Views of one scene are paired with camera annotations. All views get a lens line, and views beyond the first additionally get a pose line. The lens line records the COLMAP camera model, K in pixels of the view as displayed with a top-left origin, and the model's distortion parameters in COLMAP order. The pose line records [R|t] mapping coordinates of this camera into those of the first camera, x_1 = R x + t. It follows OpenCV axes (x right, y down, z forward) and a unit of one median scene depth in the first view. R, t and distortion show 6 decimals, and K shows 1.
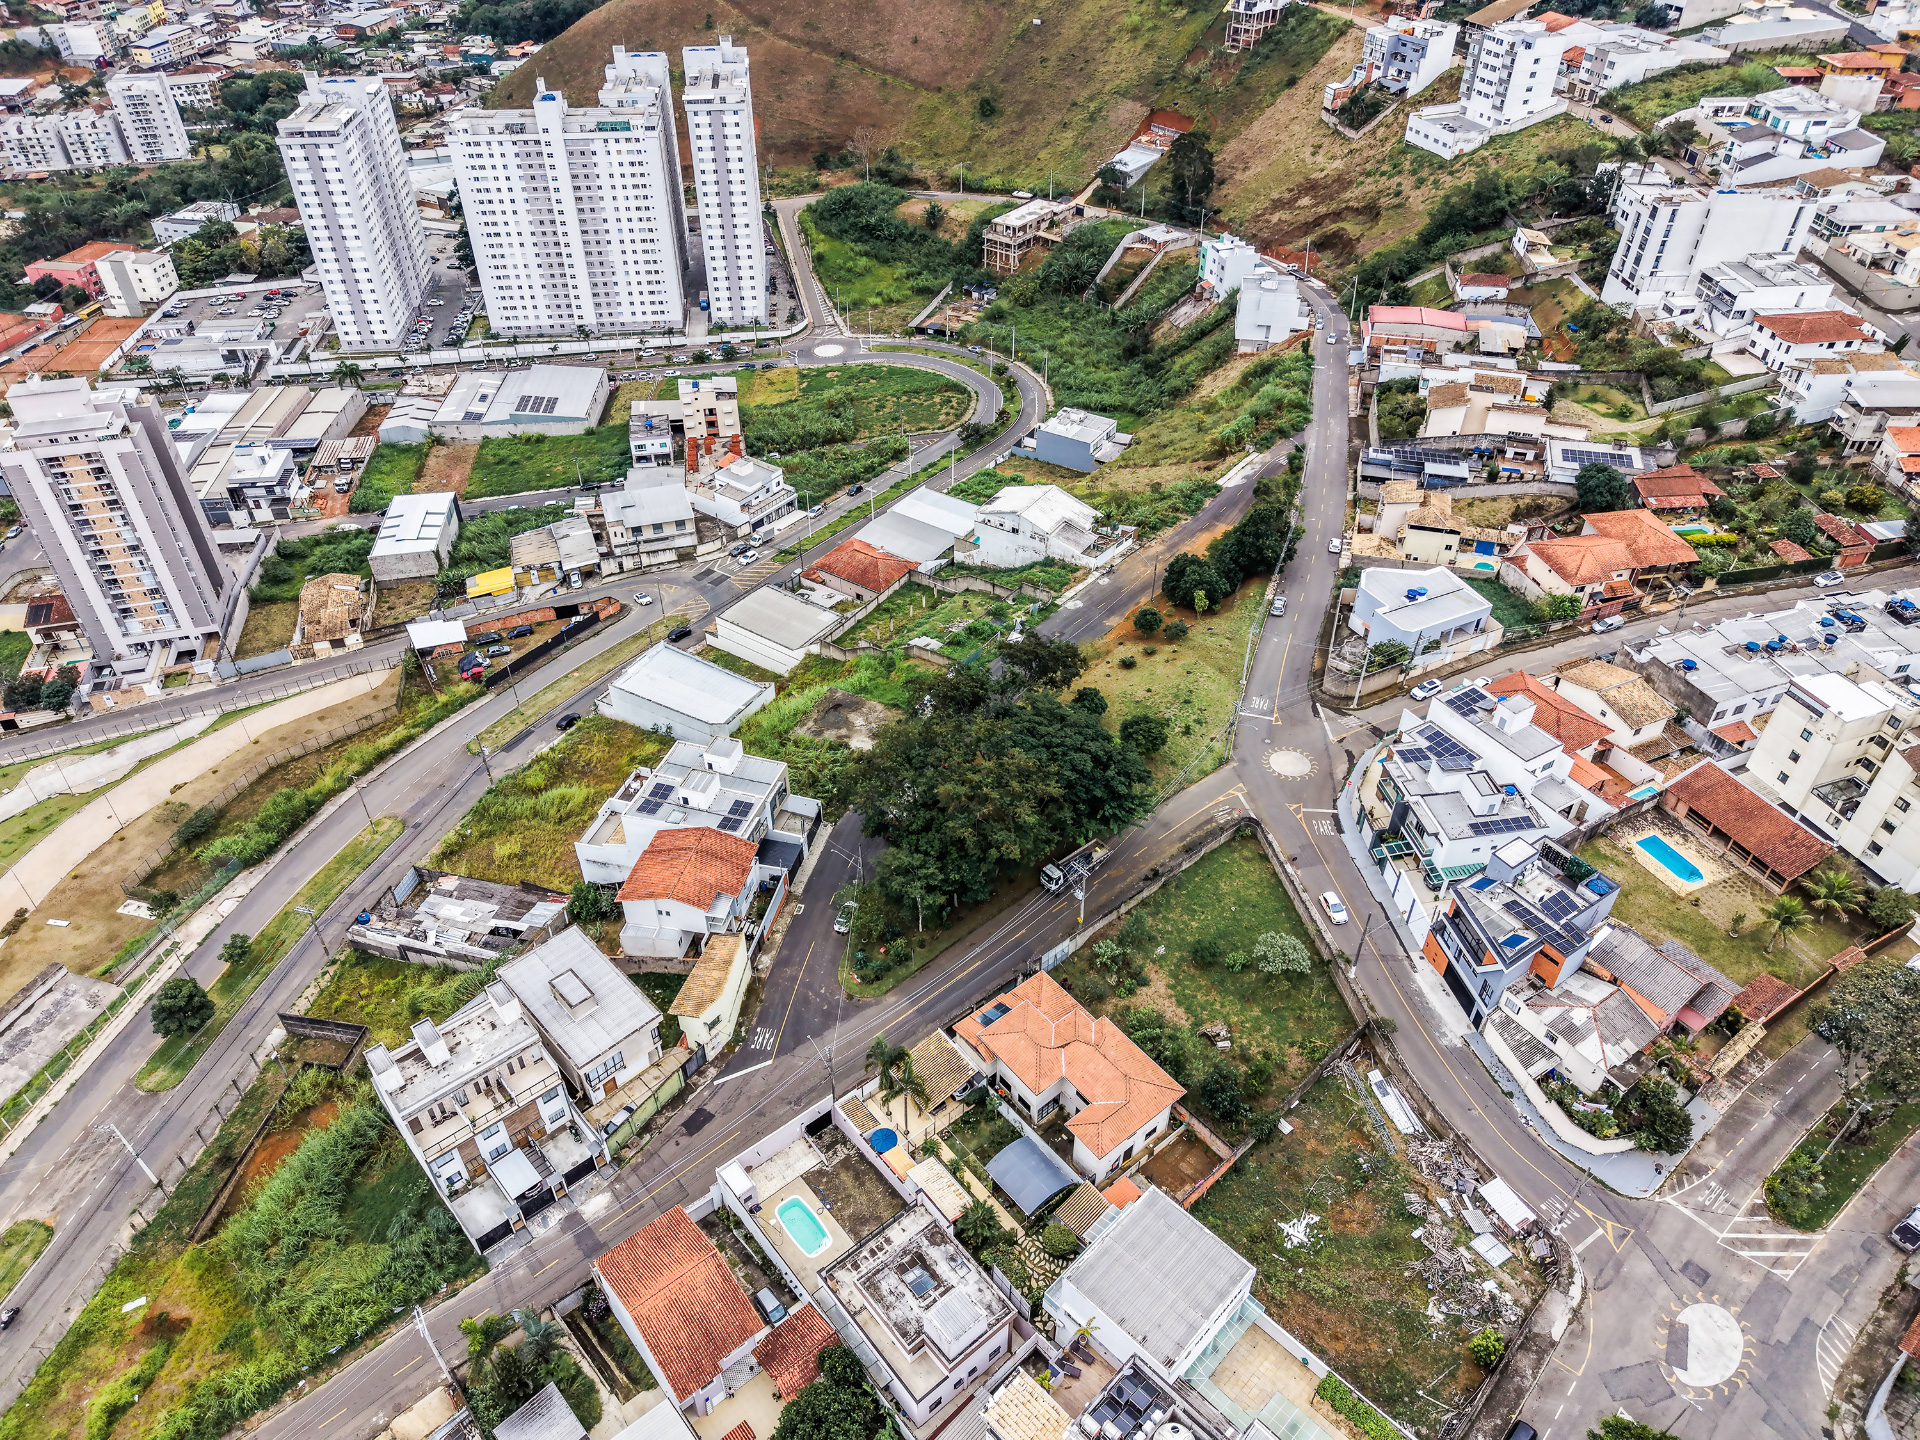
lens RADIAL K [[1283.4, 0, 960.0], [0, 1283.4, 720.0], [0, 0, 1]] dist [0.021925, -0.023324]
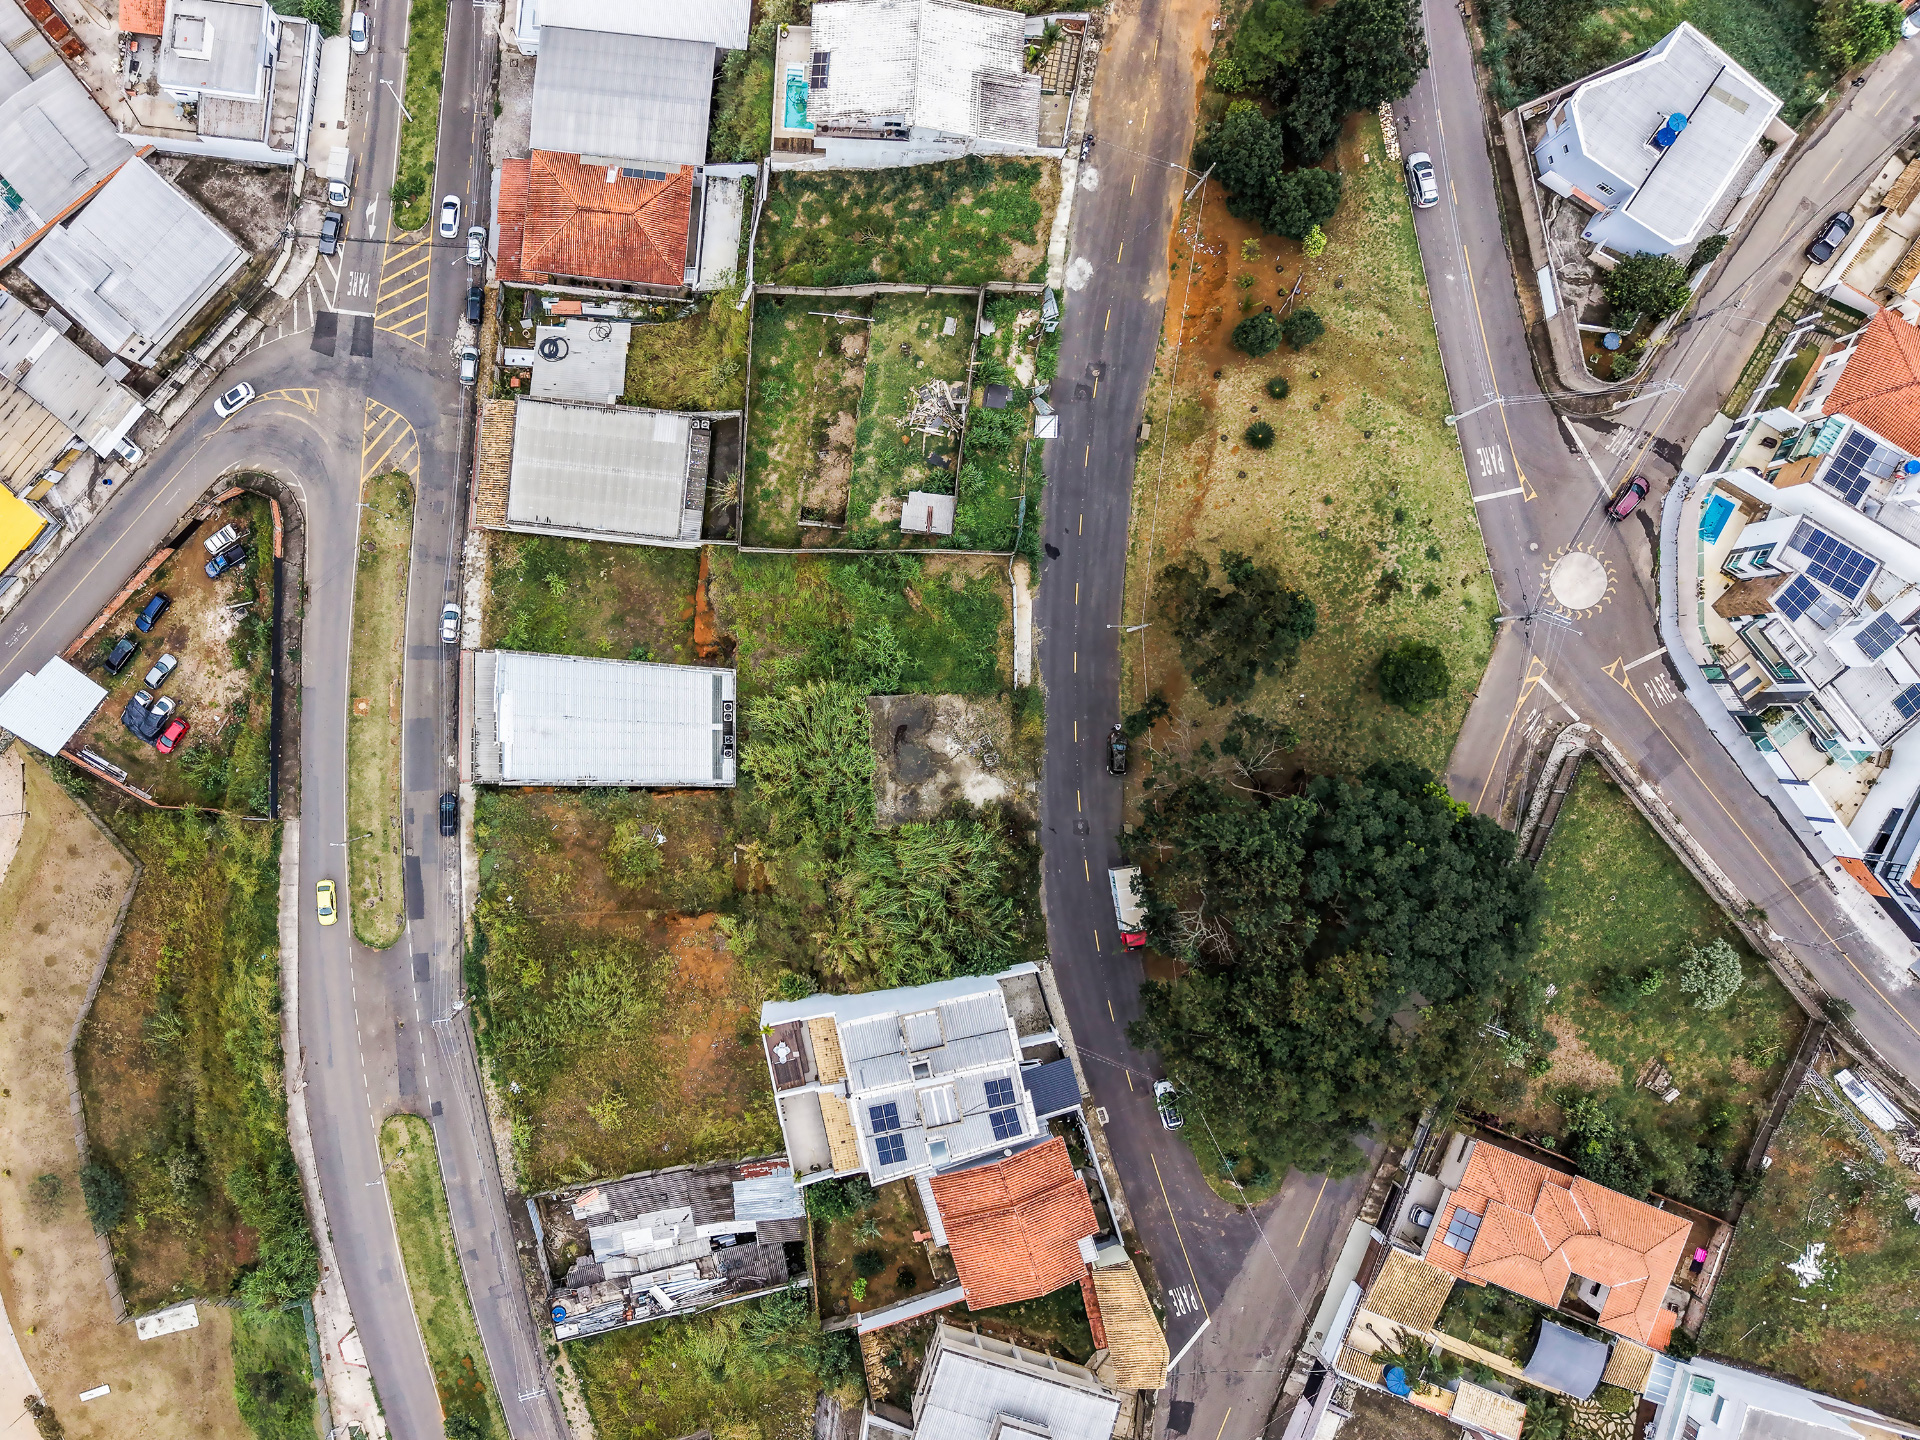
lens RADIAL K [[1479.6, 0, 860.9], [0, 1479.6, 700.2], [0, 0, 1]] dist [0.039673, -0.053992]
pose [[0.871170, -0.490362, 0.024641, -0.069879], [0.285869, 0.547395, 0.786535, -0.344557], [-0.399176, -0.678162, 0.617053, 0.304712]]
